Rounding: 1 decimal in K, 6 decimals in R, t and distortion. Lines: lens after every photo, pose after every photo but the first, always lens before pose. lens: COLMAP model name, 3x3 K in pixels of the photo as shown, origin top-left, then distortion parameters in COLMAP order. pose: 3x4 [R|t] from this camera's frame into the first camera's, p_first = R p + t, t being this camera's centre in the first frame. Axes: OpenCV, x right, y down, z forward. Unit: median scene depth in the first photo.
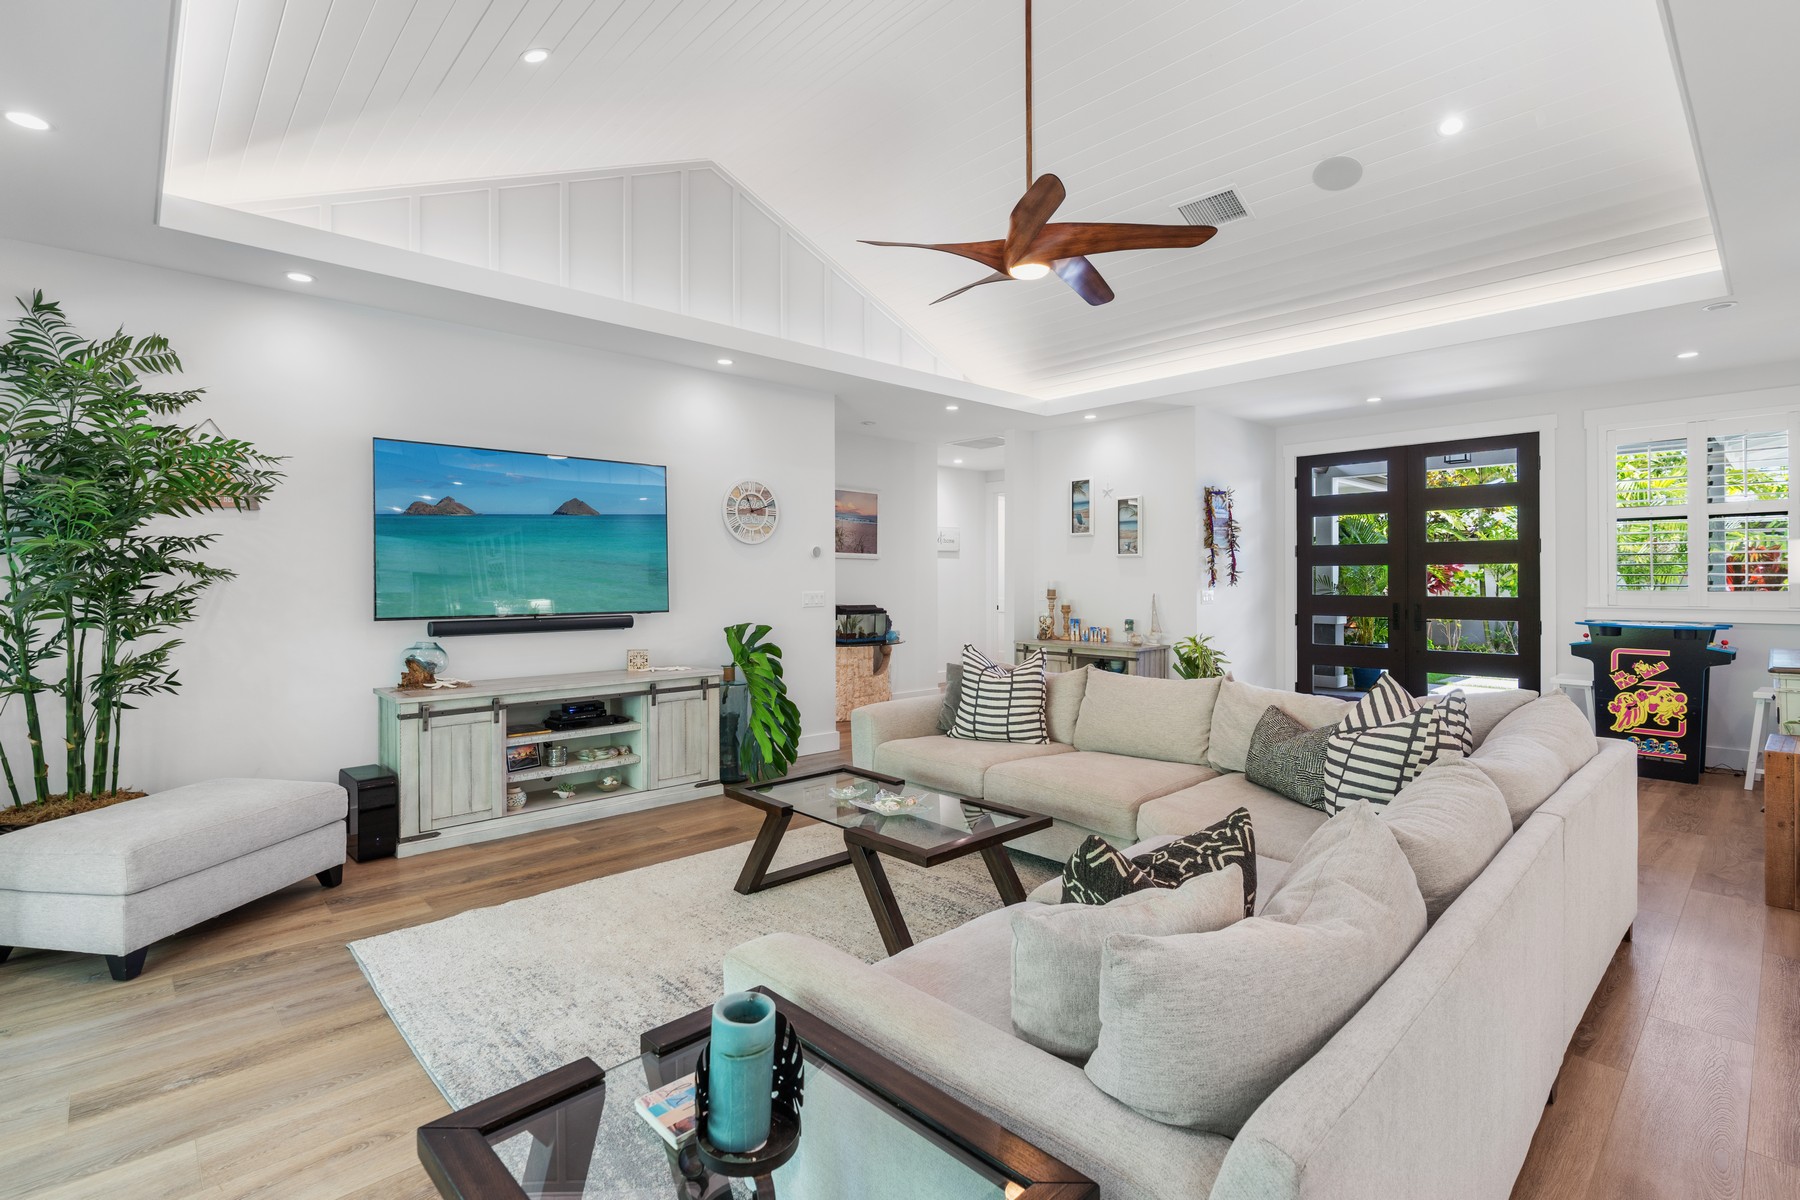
lens RADIAL K [[851.8, 0, 895.1], [0, 851.8, 583.1], [0, 0, 1]] dist [-0.001734, 0.001700]
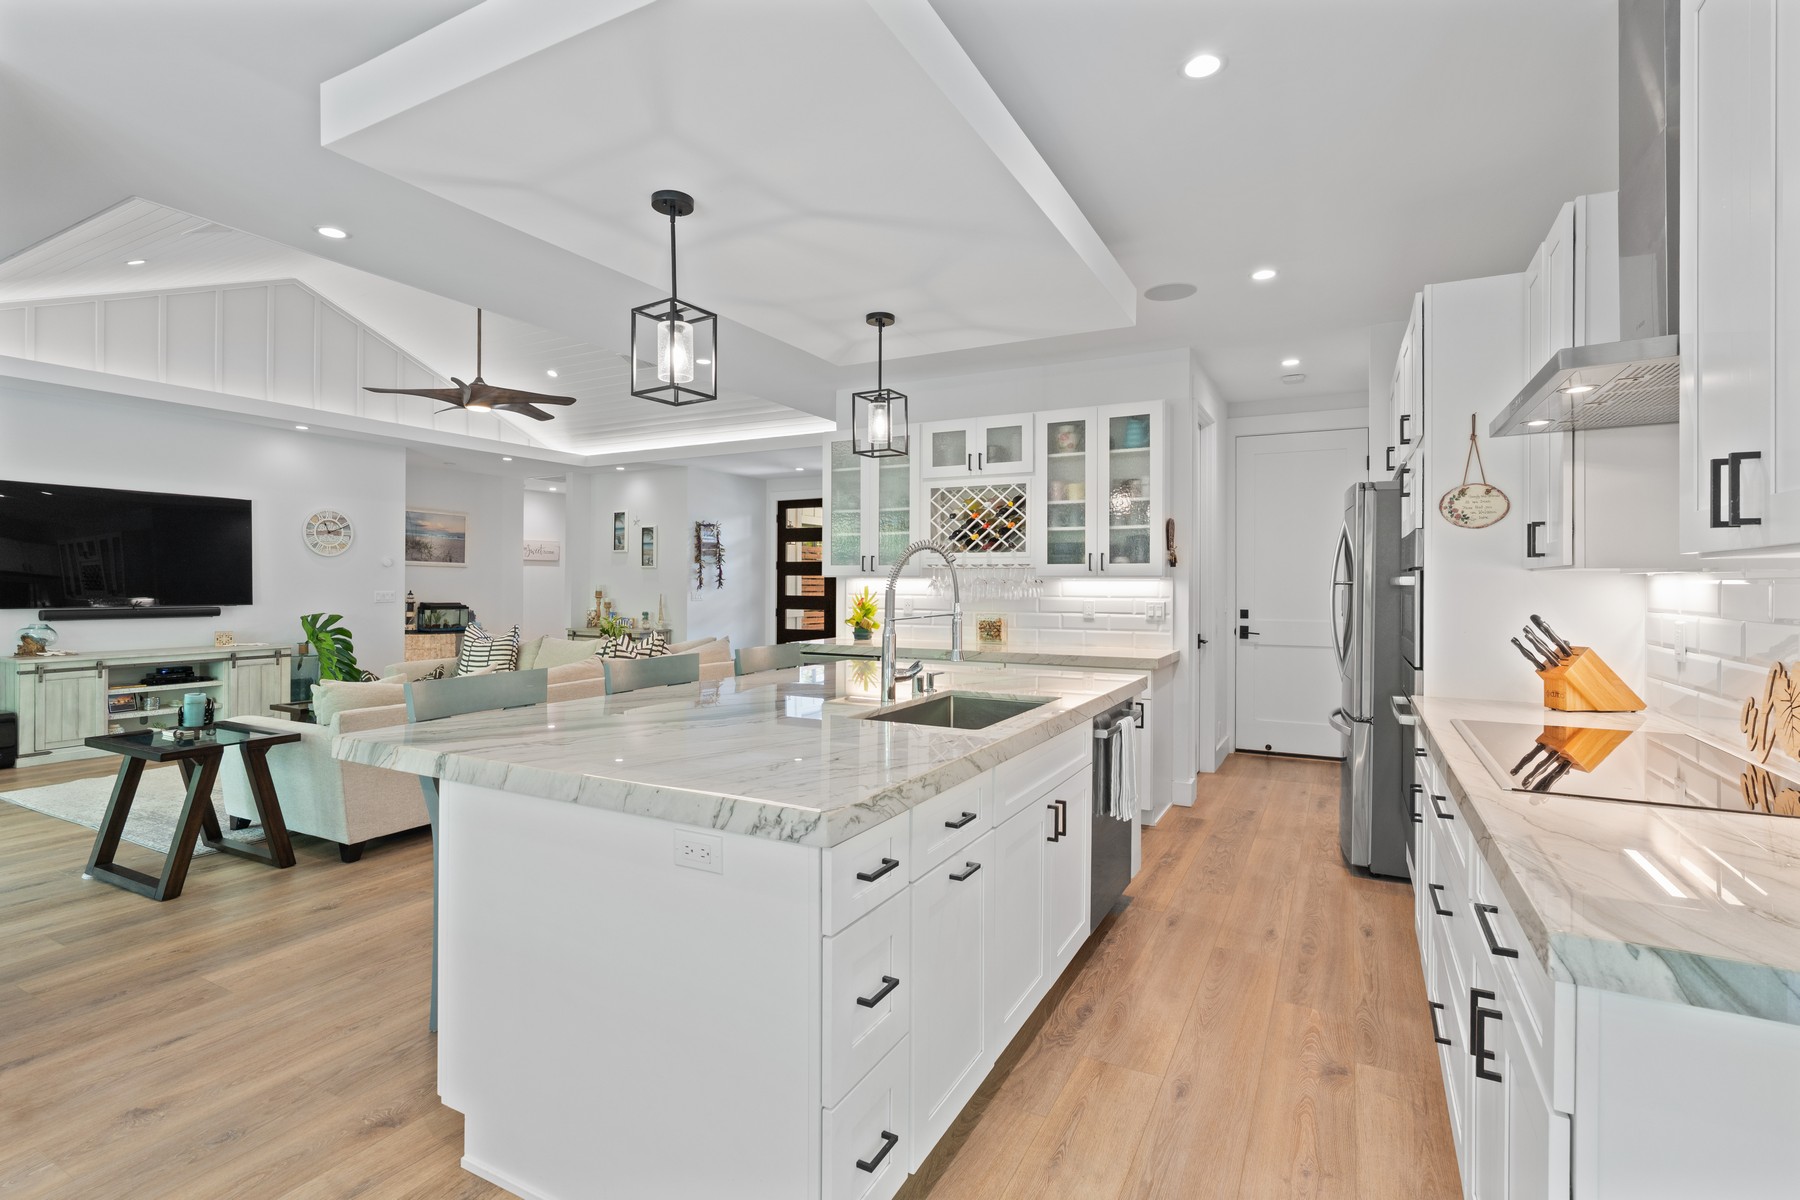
lens RADIAL K [[851.8, 0, 895.1], [0, 851.8, 583.1], [0, 0, 1]] dist [-0.001734, 0.001700]
pose [[0.947081, 0.006737, 0.320925, 0.264769], [-0.004879, 0.999966, -0.006595, 0.002289], [-0.320959, 0.004681, 0.947082, -0.614690]]
